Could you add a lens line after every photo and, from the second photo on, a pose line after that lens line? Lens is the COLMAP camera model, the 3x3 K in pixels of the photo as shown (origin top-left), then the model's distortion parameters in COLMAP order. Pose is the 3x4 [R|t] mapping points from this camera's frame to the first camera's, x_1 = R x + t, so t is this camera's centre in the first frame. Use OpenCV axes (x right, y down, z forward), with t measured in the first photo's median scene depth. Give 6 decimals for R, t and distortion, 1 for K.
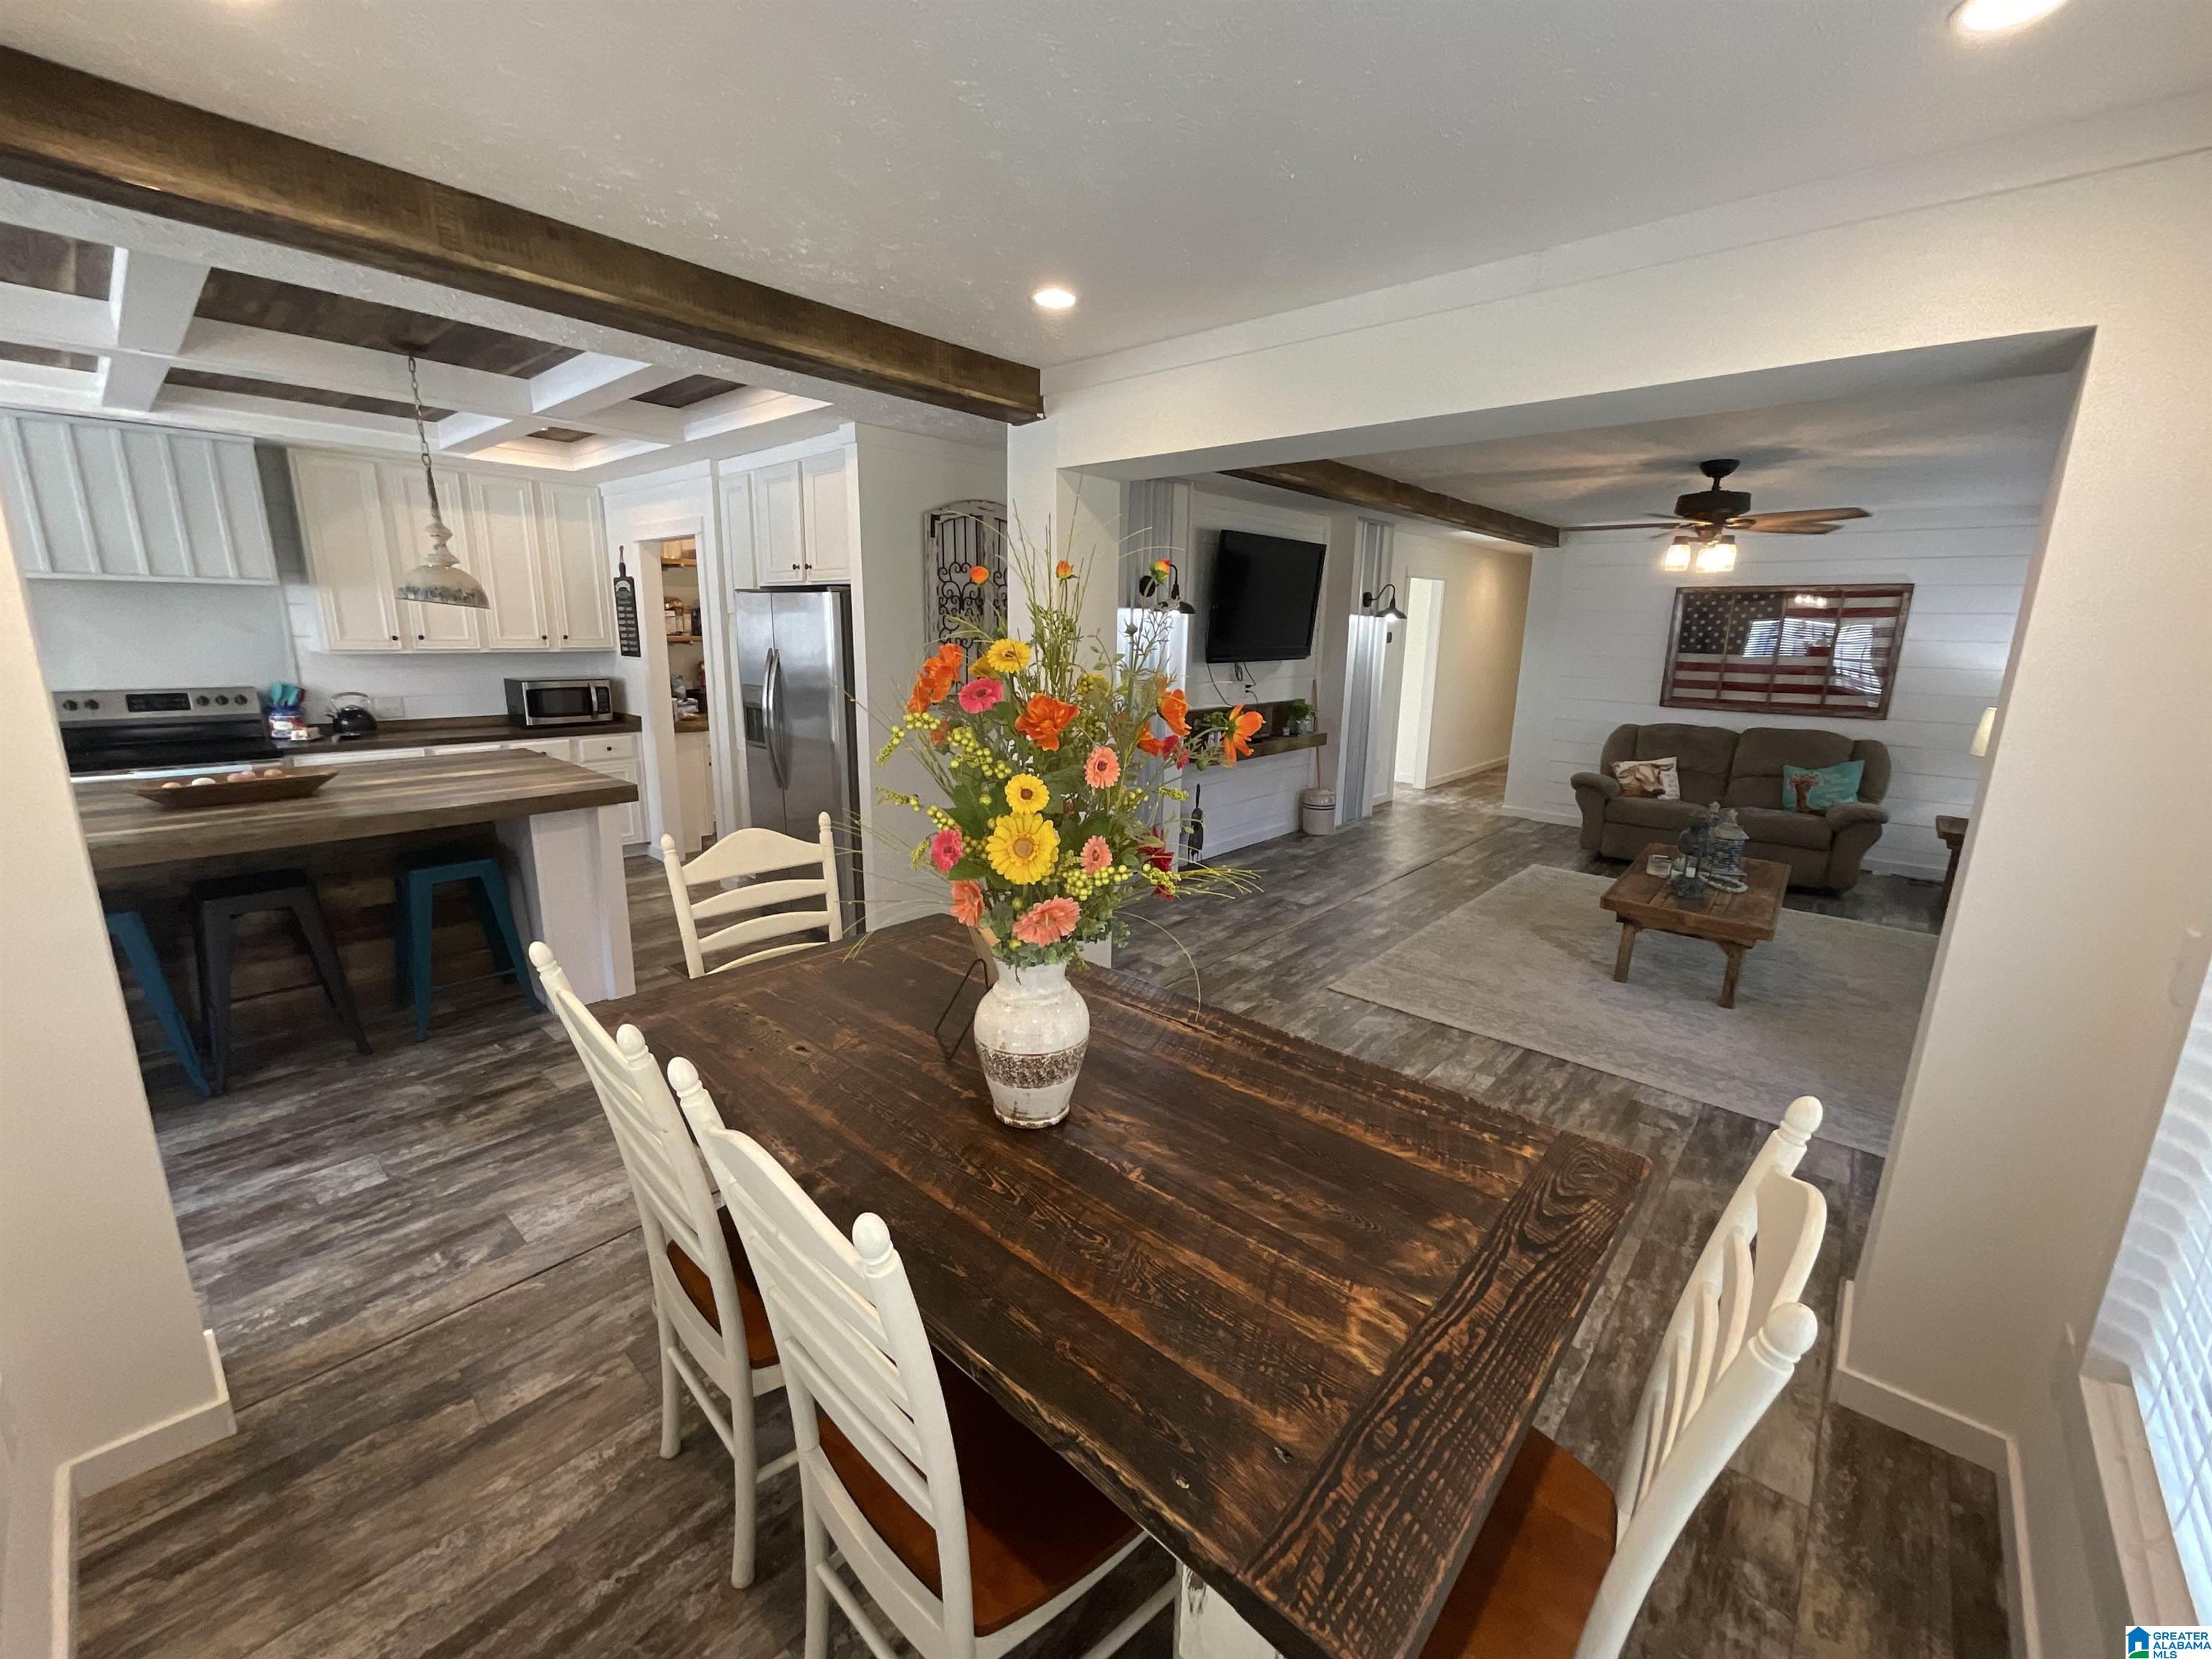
lens RADIAL K [[897.4, 0, 1111.9], [0, 897.4, 830.7], [0, 0, 1]] dist [-0.000871, -0.000226]
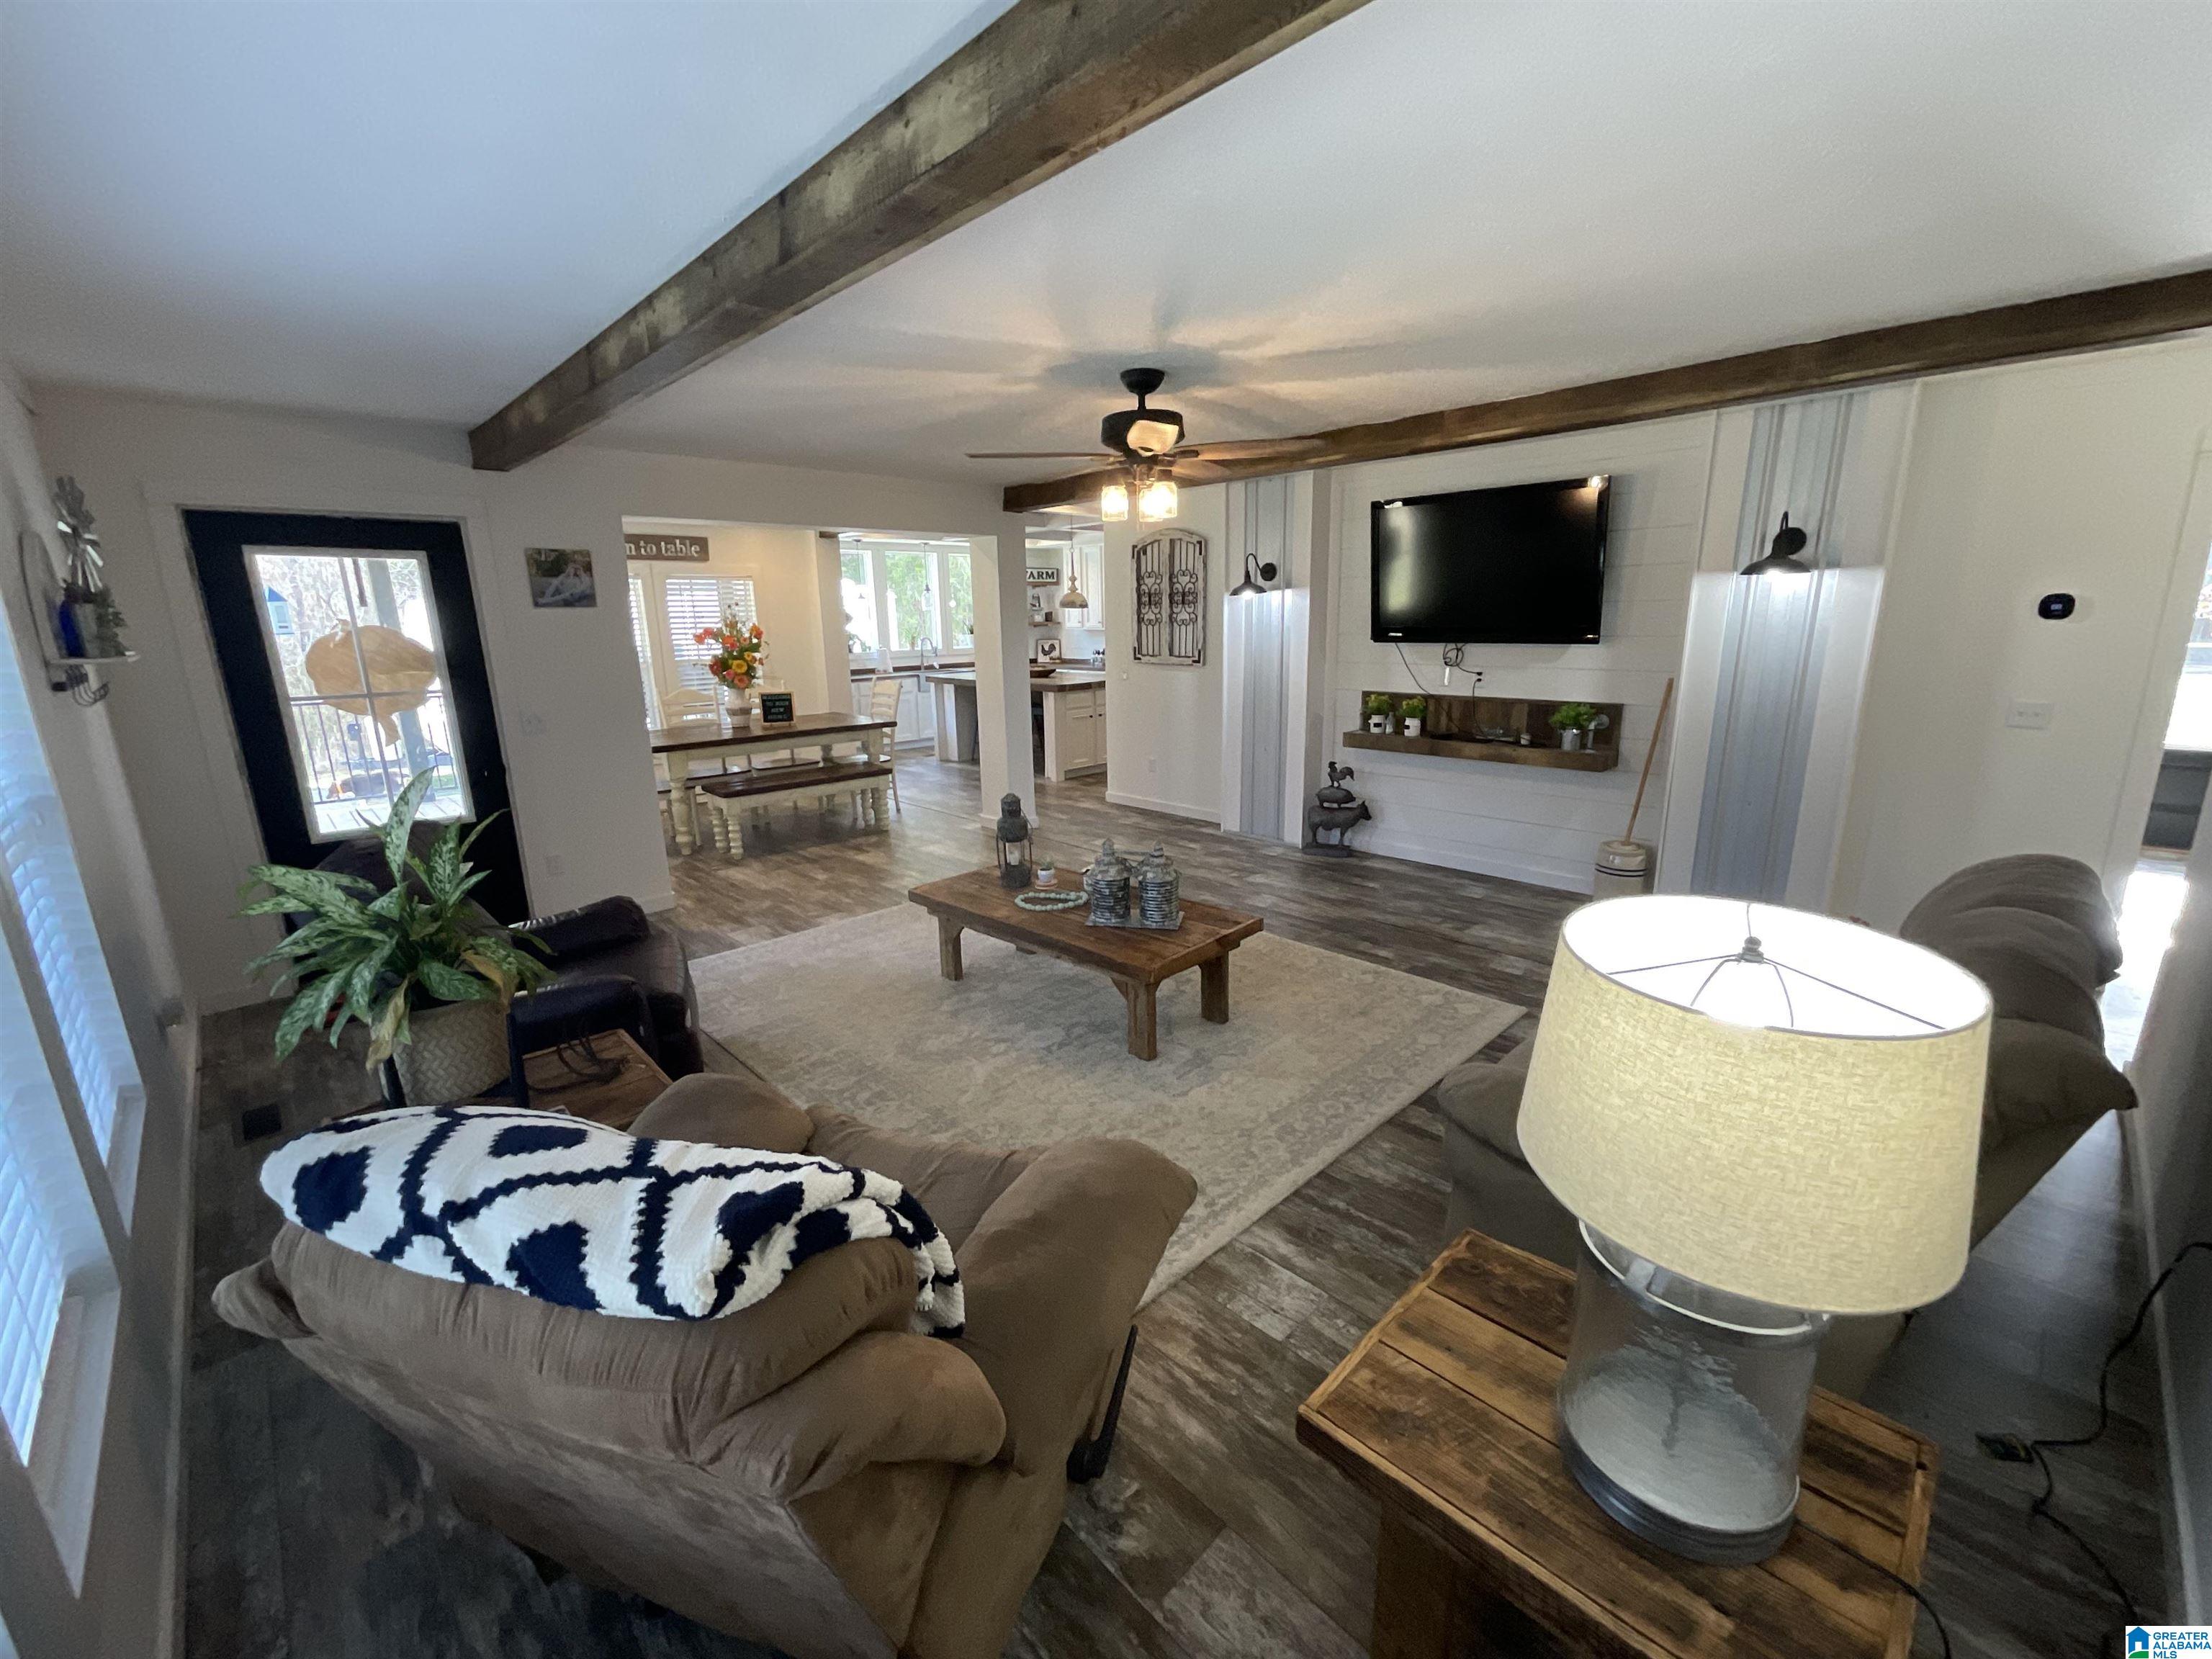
lens RADIAL K [[897.4, 0, 1104.7], [0, 897.4, 836.3], [0, 0, 1]] dist [-0.000871, -0.000226]
pose [[-0.084694, 0.223007, -0.971131, 1.009062], [-0.206351, 0.949578, 0.236054, -0.143231], [0.974806, 0.220386, -0.034406, 0.728233]]
